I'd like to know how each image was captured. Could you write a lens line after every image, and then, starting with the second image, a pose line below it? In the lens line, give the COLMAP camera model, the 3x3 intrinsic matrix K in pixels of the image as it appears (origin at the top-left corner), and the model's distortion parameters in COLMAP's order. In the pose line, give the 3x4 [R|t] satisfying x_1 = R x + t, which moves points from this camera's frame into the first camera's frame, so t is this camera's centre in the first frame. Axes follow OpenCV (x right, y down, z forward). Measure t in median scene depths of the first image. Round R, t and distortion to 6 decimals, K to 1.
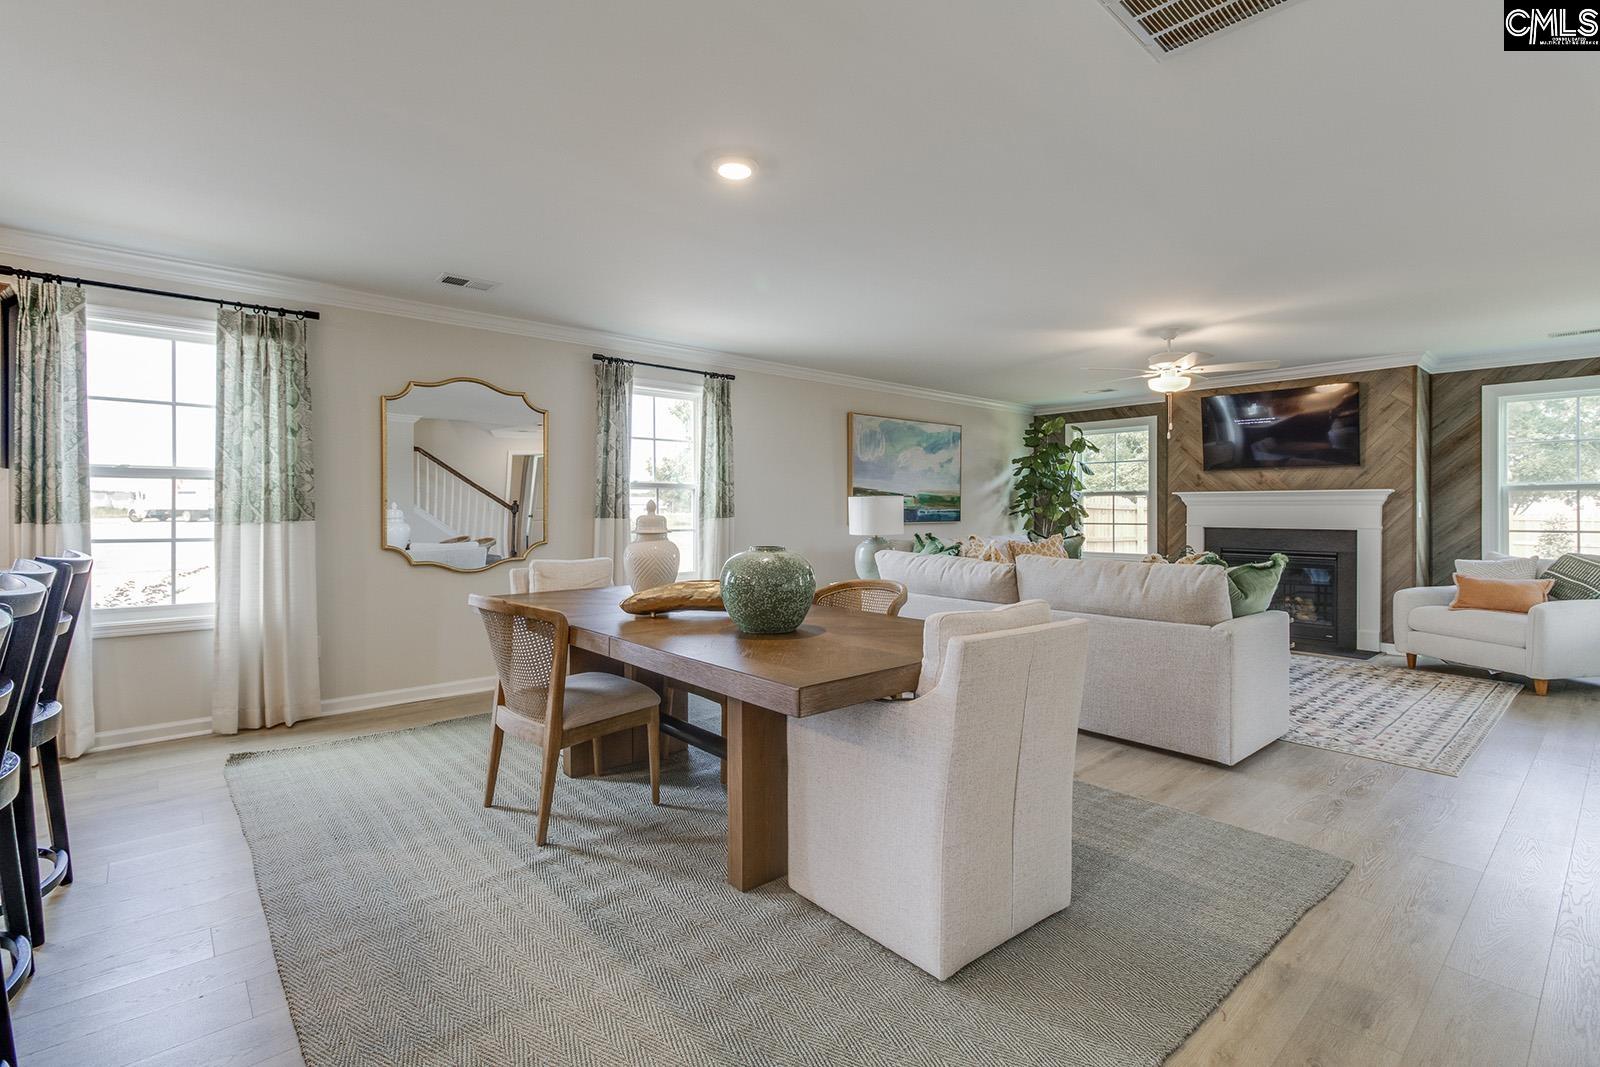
lens RADIAL K [[742.8, 0, 802.9], [0, 742.8, 511.7], [0, 0, 1]] dist [-0.001289, -0.000281]
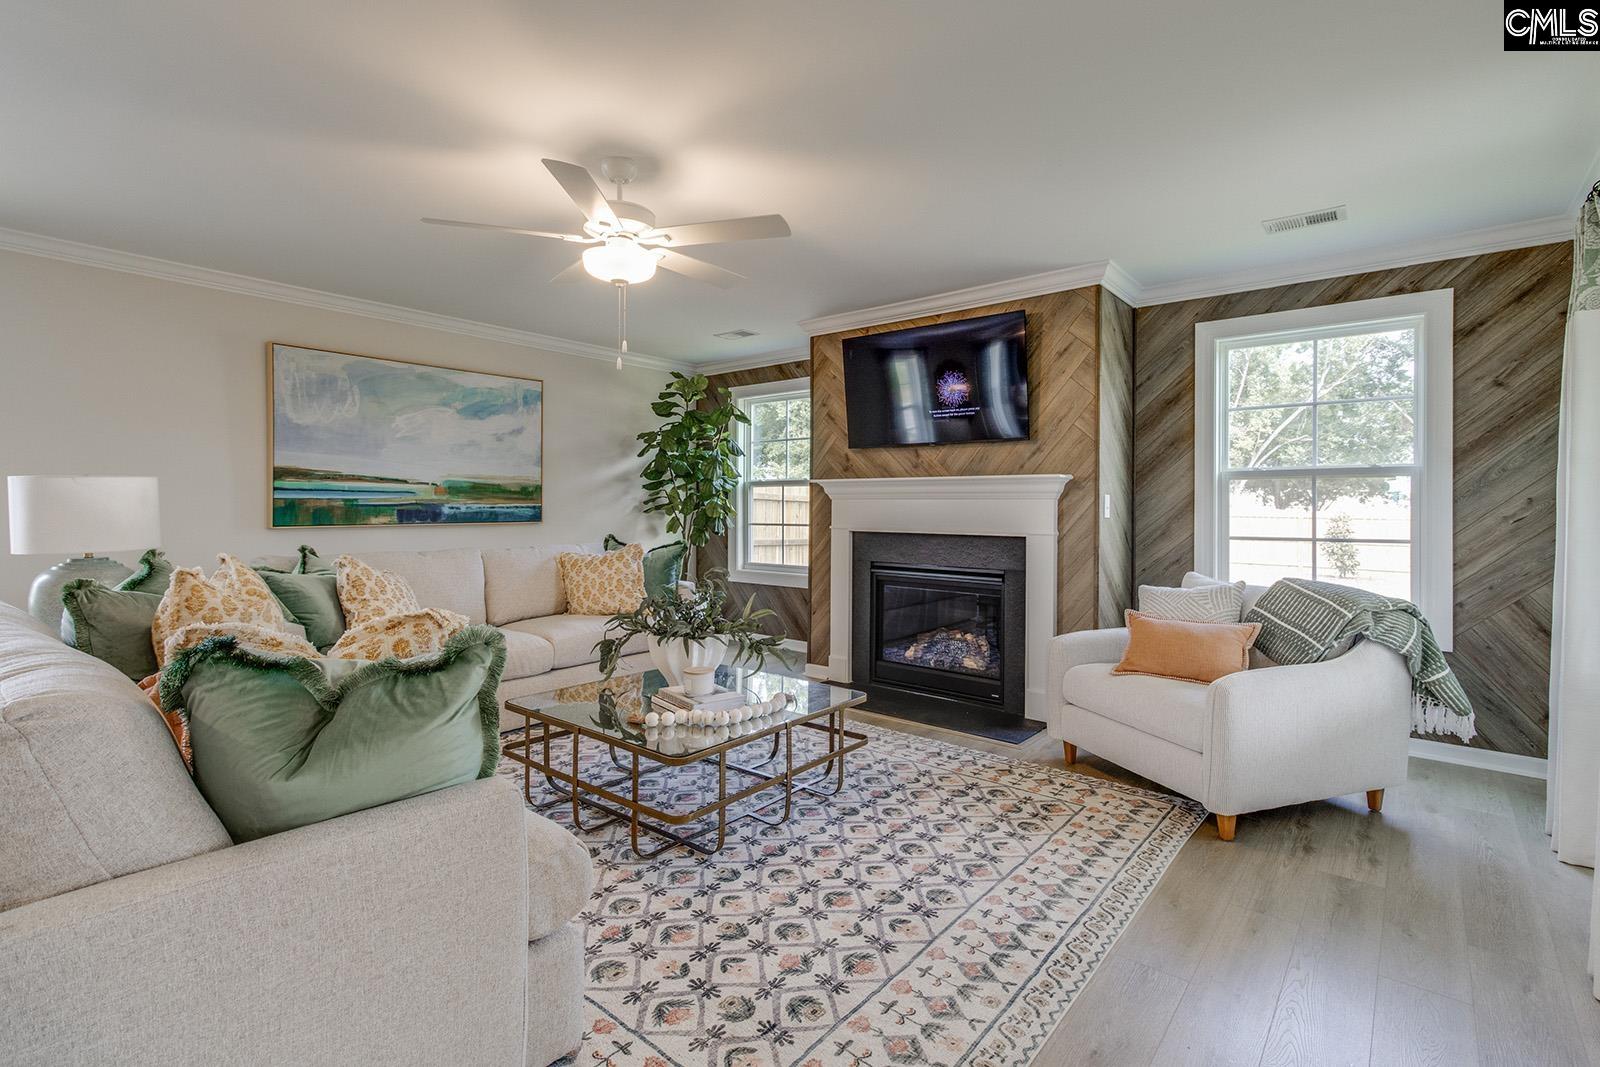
lens RADIAL K [[751.5, 0, 803.2], [0, 751.5, 508.3], [0, 0, 1]] dist [-0.000097, 0.000236]
pose [[0.987214, 0.002370, 0.159381, 0.443585], [-0.002432, 0.999997, 0.000191, -0.000234], [-0.159380, -0.000576, 0.987217, 0.371203]]
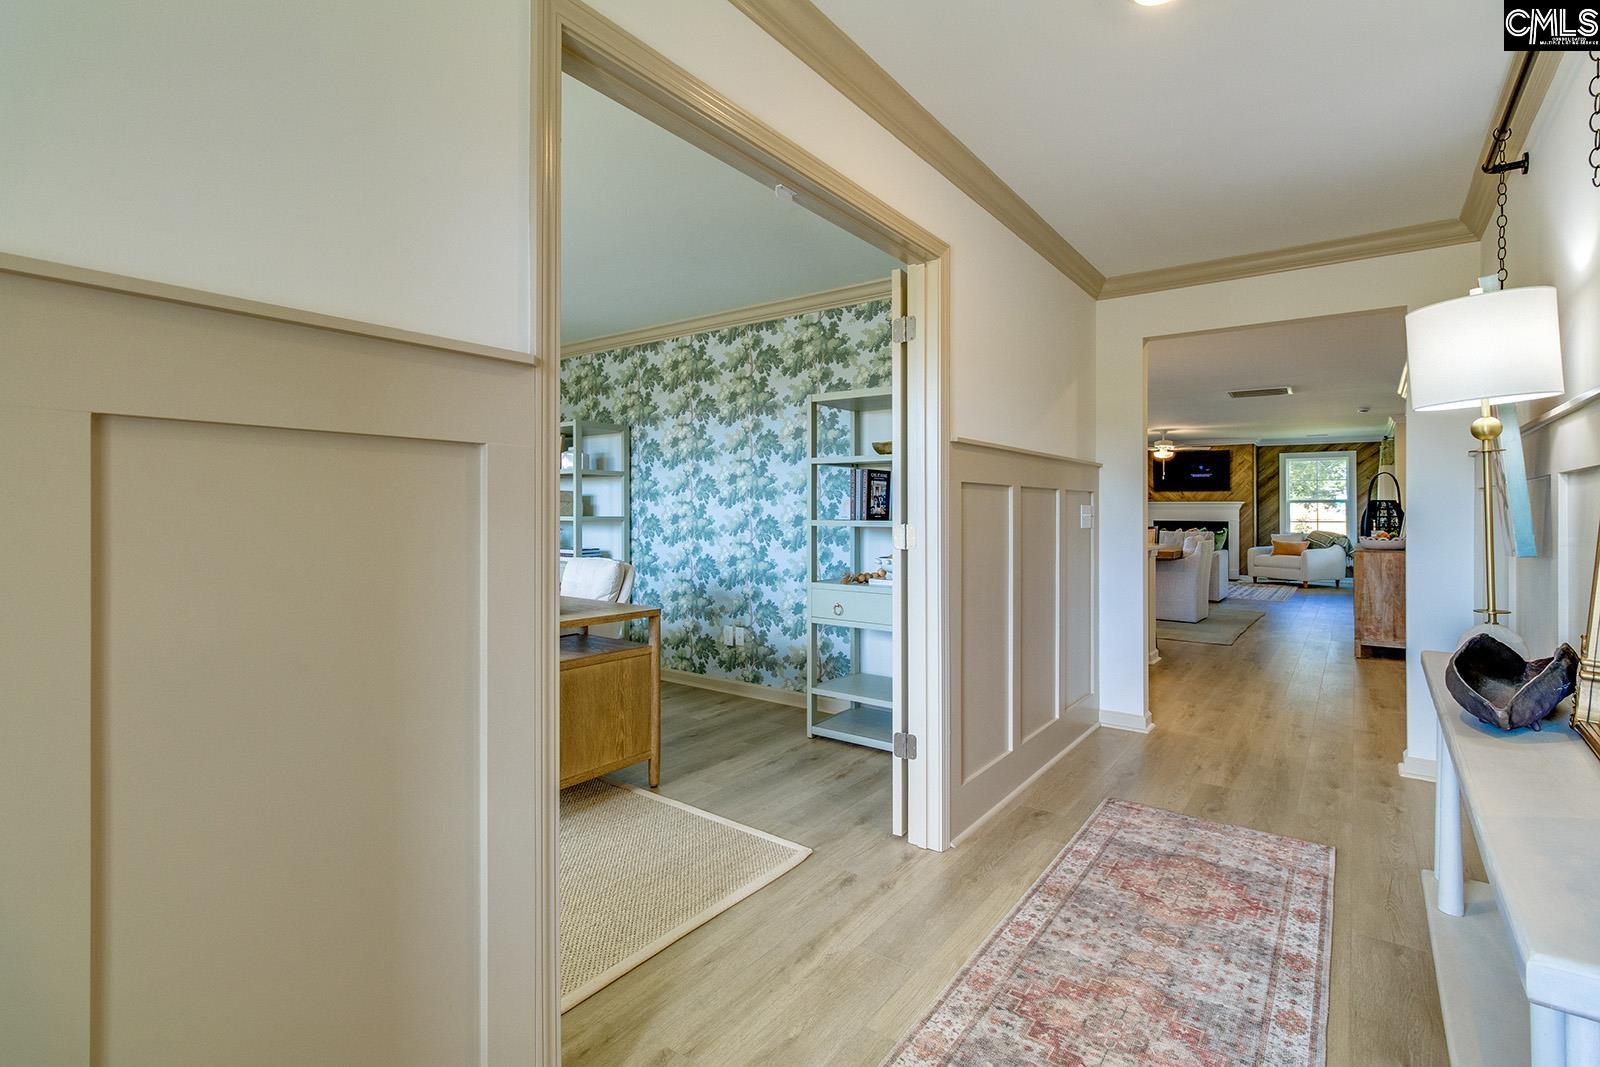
lens RADIAL K [[742.8, 0, 802.9], [0, 742.8, 511.7], [0, 0, 1]] dist [-0.001289, -0.000281]
pose [[0.977235, 0.000758, 0.212157, -0.863446], [0.000008, 0.999993, -0.003611, 0.005828], [-0.212159, 0.003531, 0.977229, -0.784322]]
